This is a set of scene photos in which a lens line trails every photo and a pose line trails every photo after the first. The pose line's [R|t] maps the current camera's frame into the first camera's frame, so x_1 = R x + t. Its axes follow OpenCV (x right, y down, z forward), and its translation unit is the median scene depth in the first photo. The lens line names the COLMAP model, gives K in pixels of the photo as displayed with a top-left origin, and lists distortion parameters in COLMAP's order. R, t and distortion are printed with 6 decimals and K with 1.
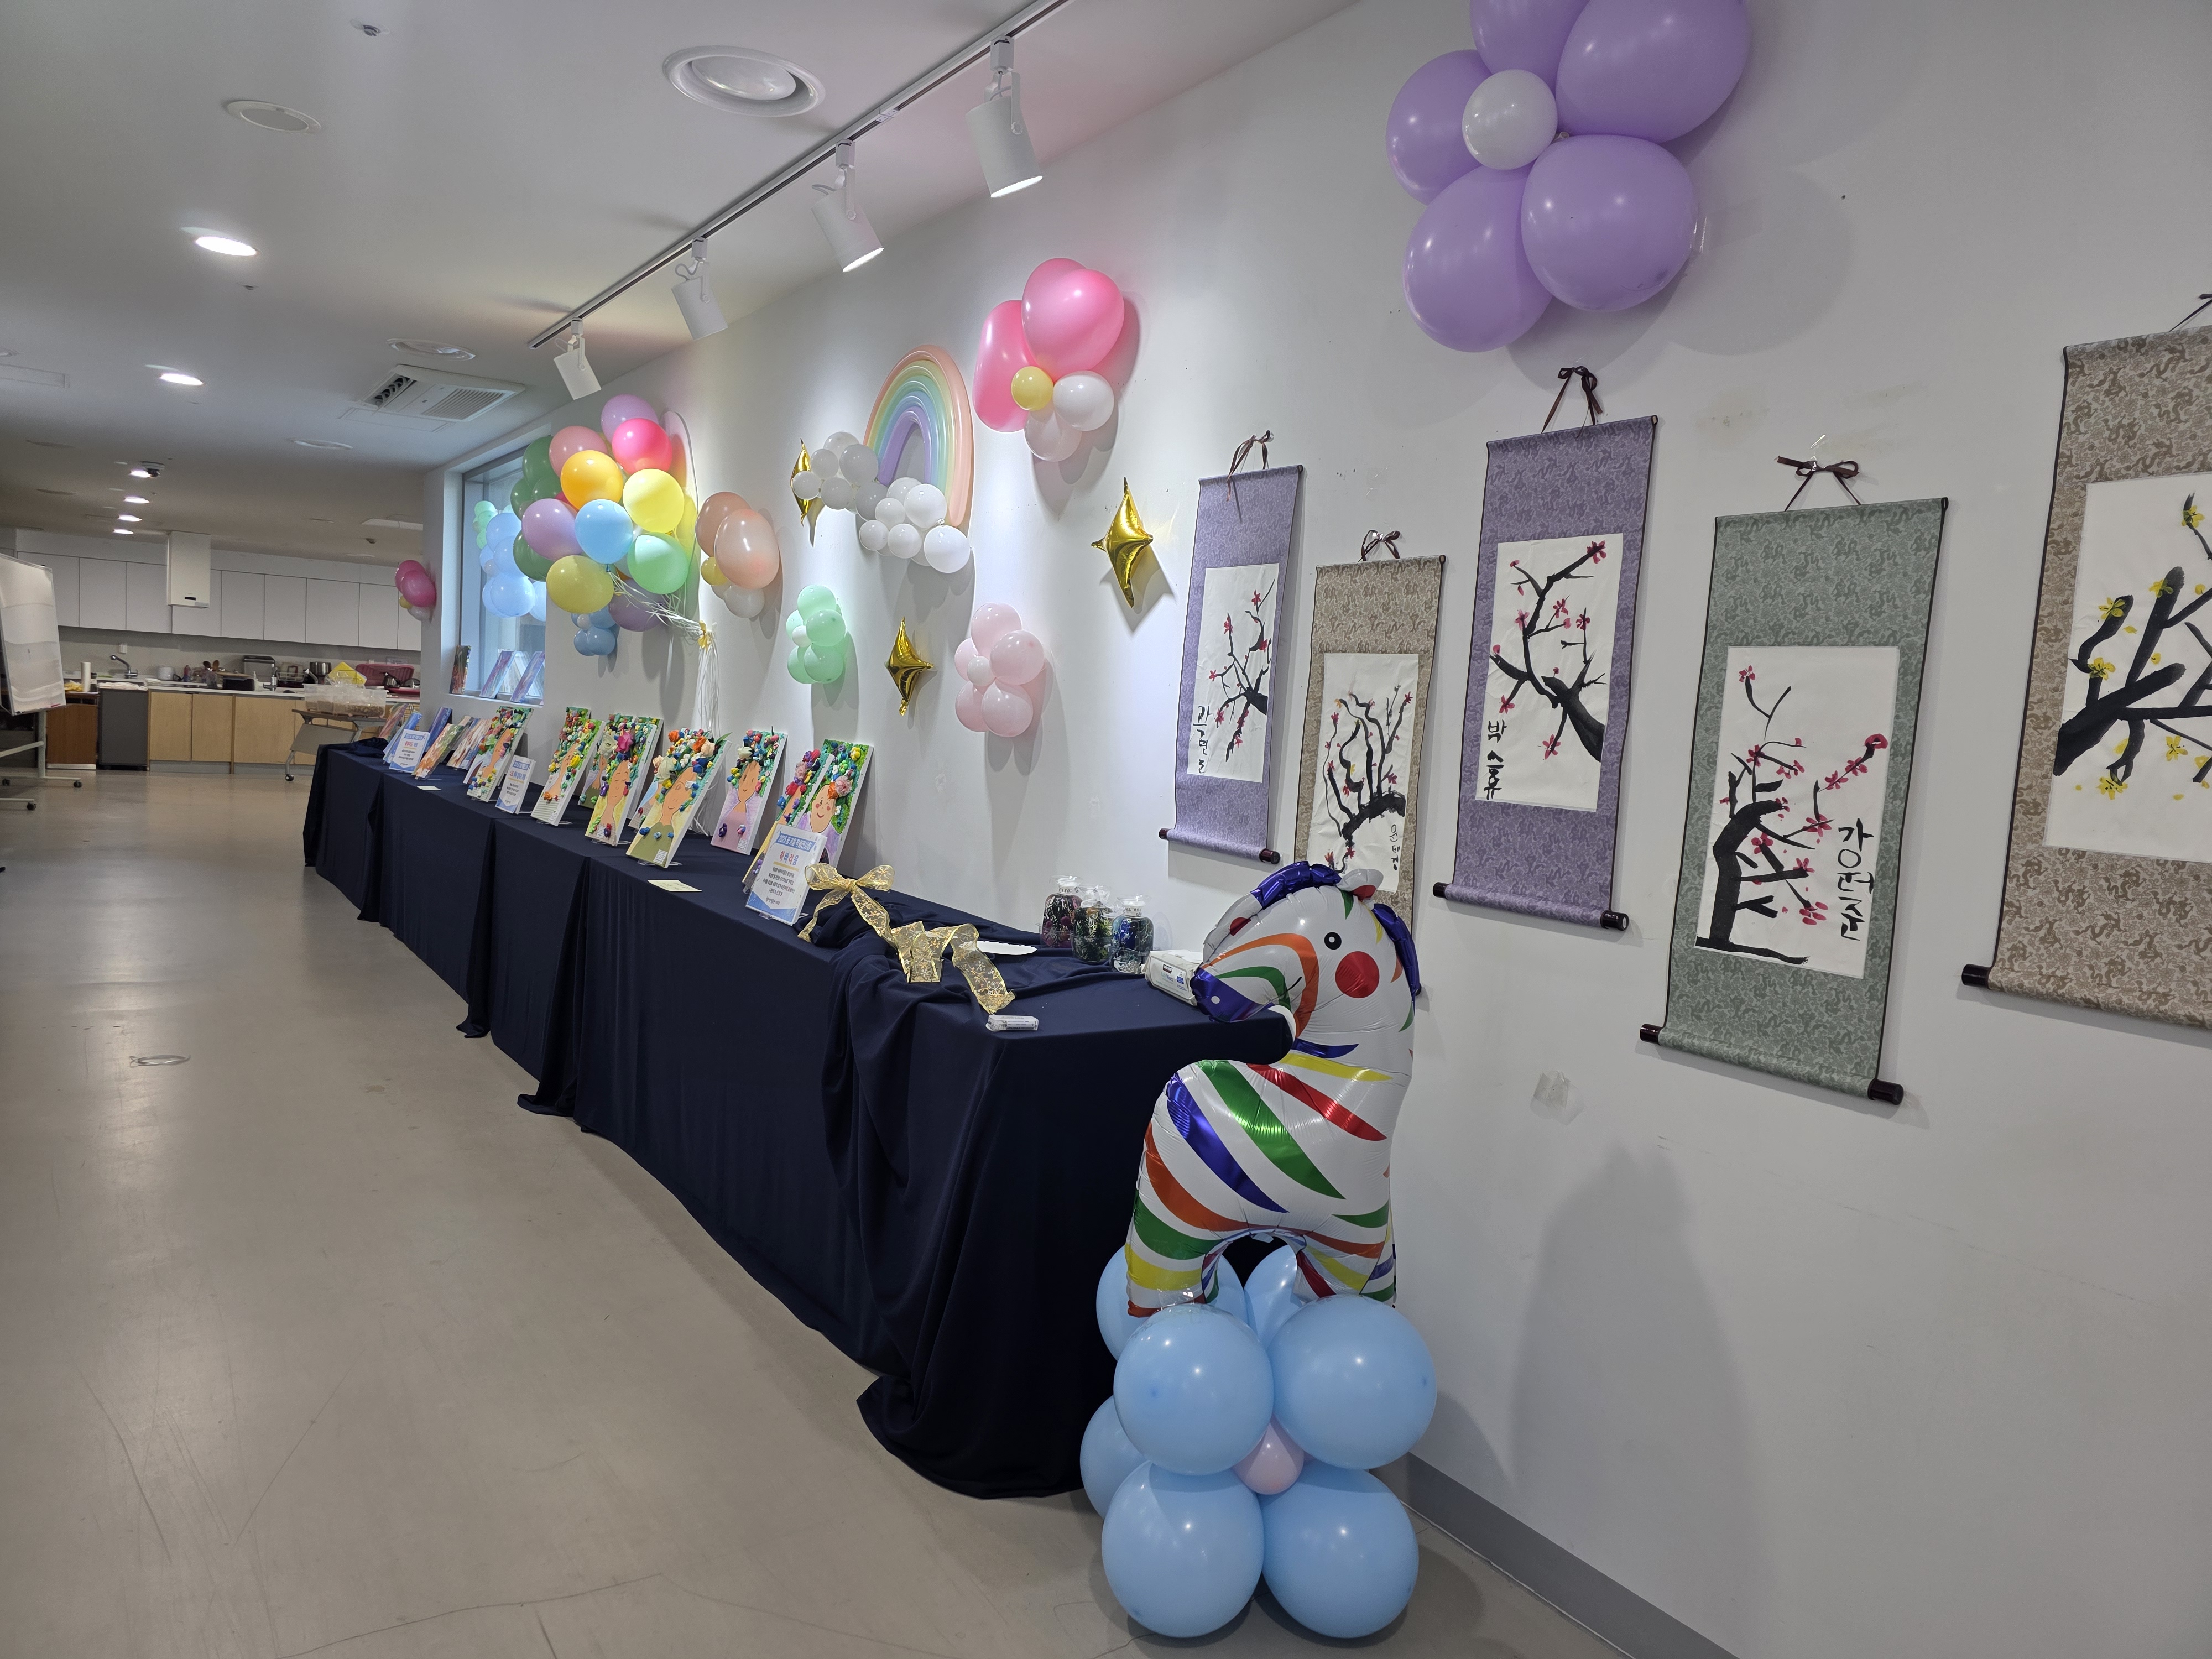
lens RADIAL K [[1453.2, 0, 1106.0], [0, 1453.2, 829.5], [0, 0, 1]] dist [0.001964, 0.000786]
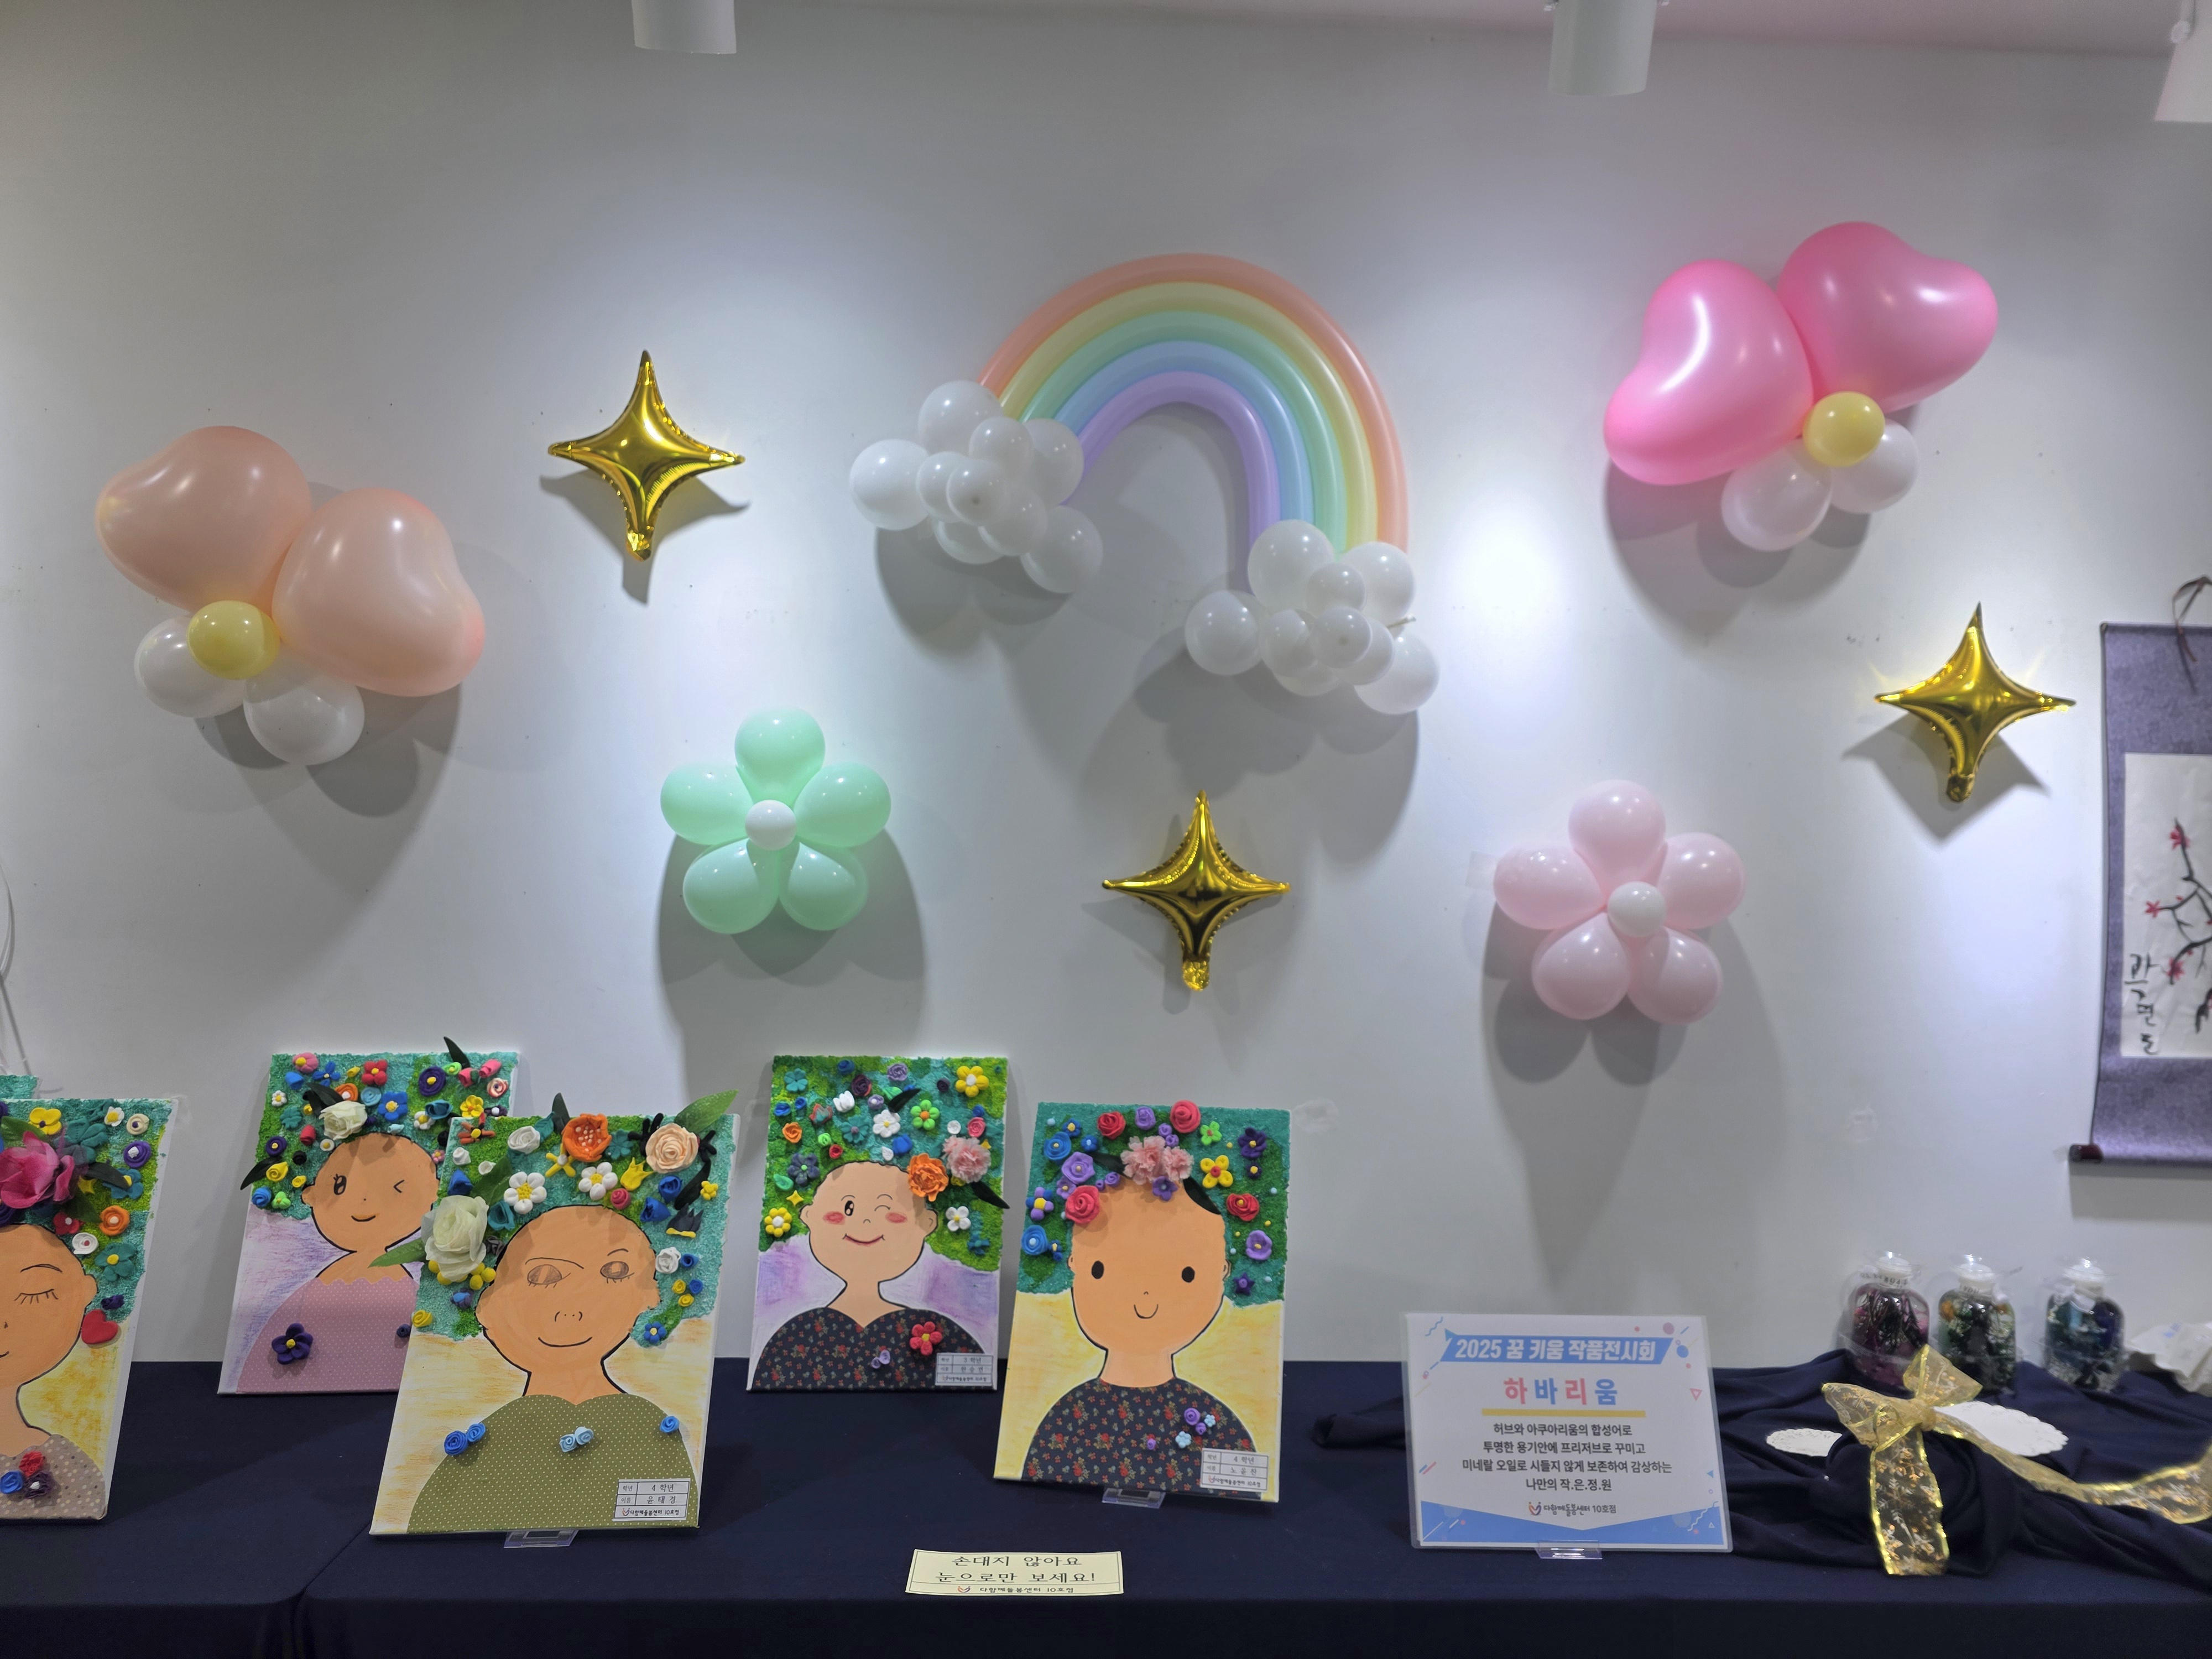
lens RADIAL K [[1453.2, 0, 1106.0], [0, 1453.2, 829.5], [0, 0, 1]] dist [0.001964, 0.000786]
pose [[0.536357, 0.003473, 0.843984, -0.766062], [0.086431, 0.994508, -0.059020, -0.144605], [-0.839554, 0.104602, 0.533111, 1.038455]]
